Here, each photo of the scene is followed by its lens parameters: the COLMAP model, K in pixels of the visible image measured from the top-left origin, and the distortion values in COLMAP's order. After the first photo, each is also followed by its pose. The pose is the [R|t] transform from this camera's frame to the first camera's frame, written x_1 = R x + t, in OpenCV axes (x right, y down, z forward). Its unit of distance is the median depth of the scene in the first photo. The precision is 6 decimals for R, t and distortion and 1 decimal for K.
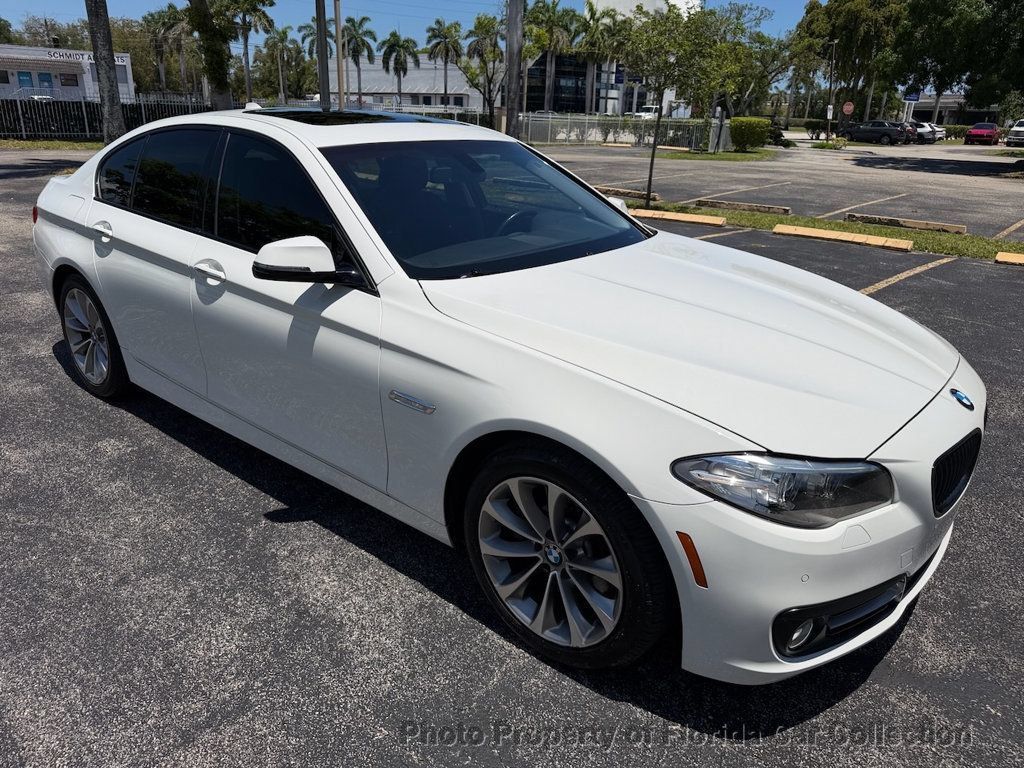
lens RADIAL K [[738.8, 0, 518.6], [0, 738.8, 369.4], [0, 0, 1]] dist [0.004509, -0.003036]
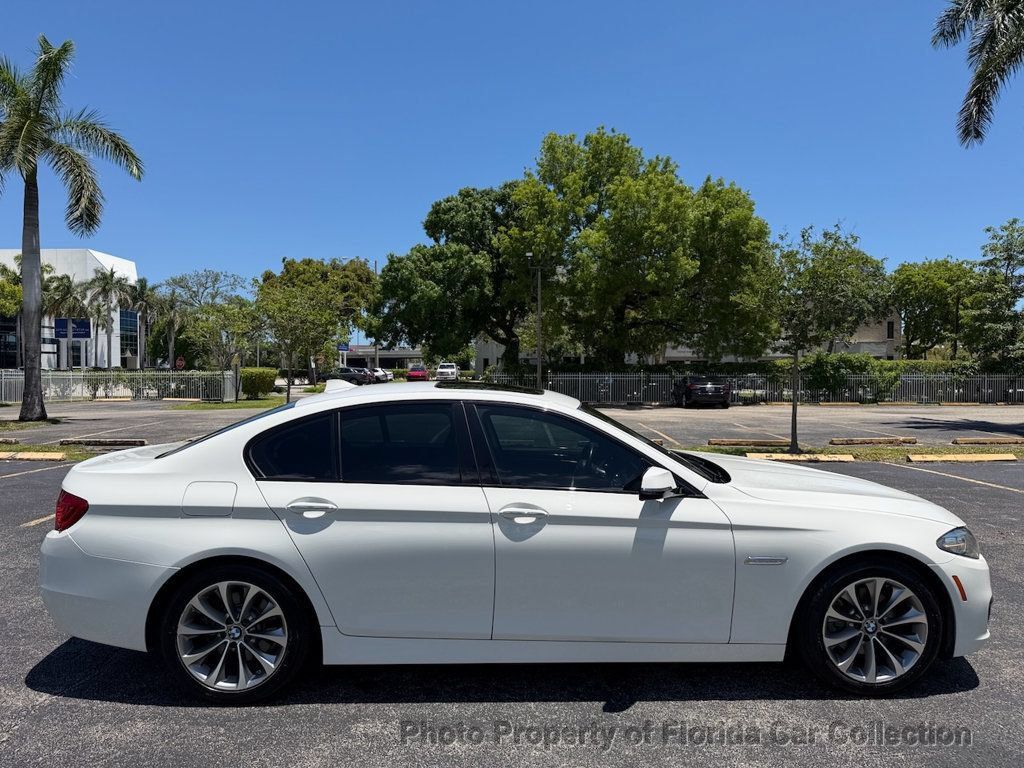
lens RADIAL K [[714.6, 0, 512.0], [0, 714.6, 384.0], [0, 0, 1]] dist [0.061050, -0.095650]
pose [[0.746107, -0.044427, 0.664342, -0.291522], [0.240649, 0.948315, -0.206850, -0.022953], [-0.620816, 0.314206, 0.718236, 0.028538]]
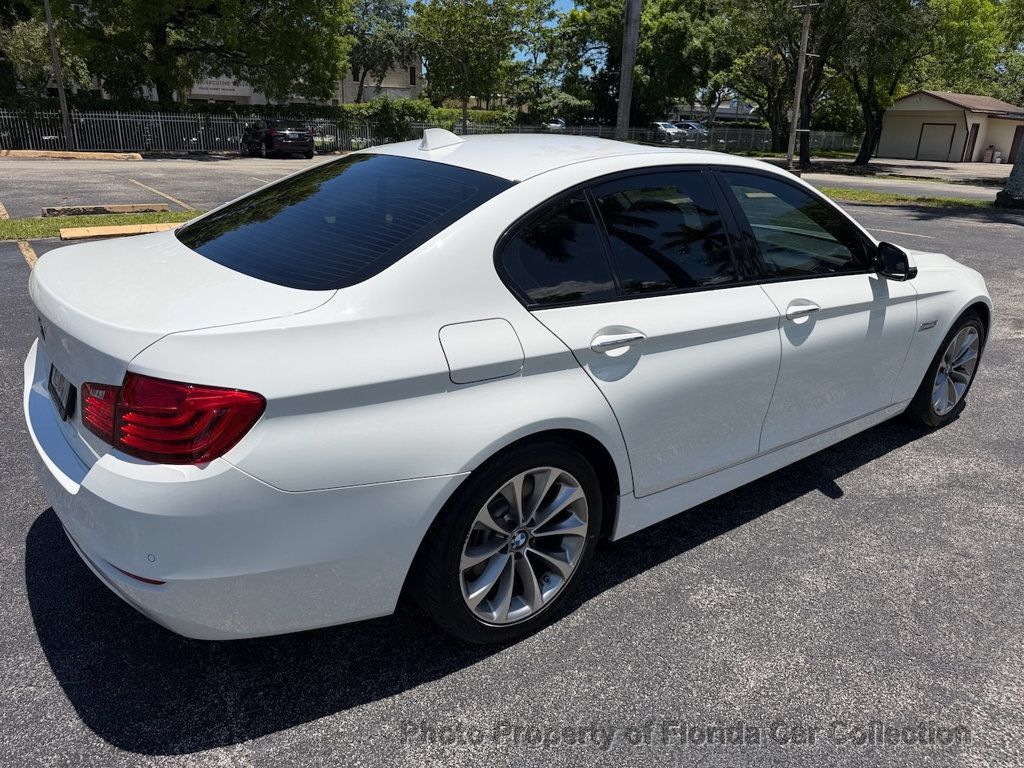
lens RADIAL K [[738.8, 0, 518.6], [0, 738.8, 369.4], [0, 0, 1]] dist [0.004509, -0.003036]
pose [[0.201172, -0.336015, 0.920122, -0.350911], [0.298479, 0.915683, 0.269136, -0.107701], [-0.932974, 0.220495, 0.284503, 0.266819]]
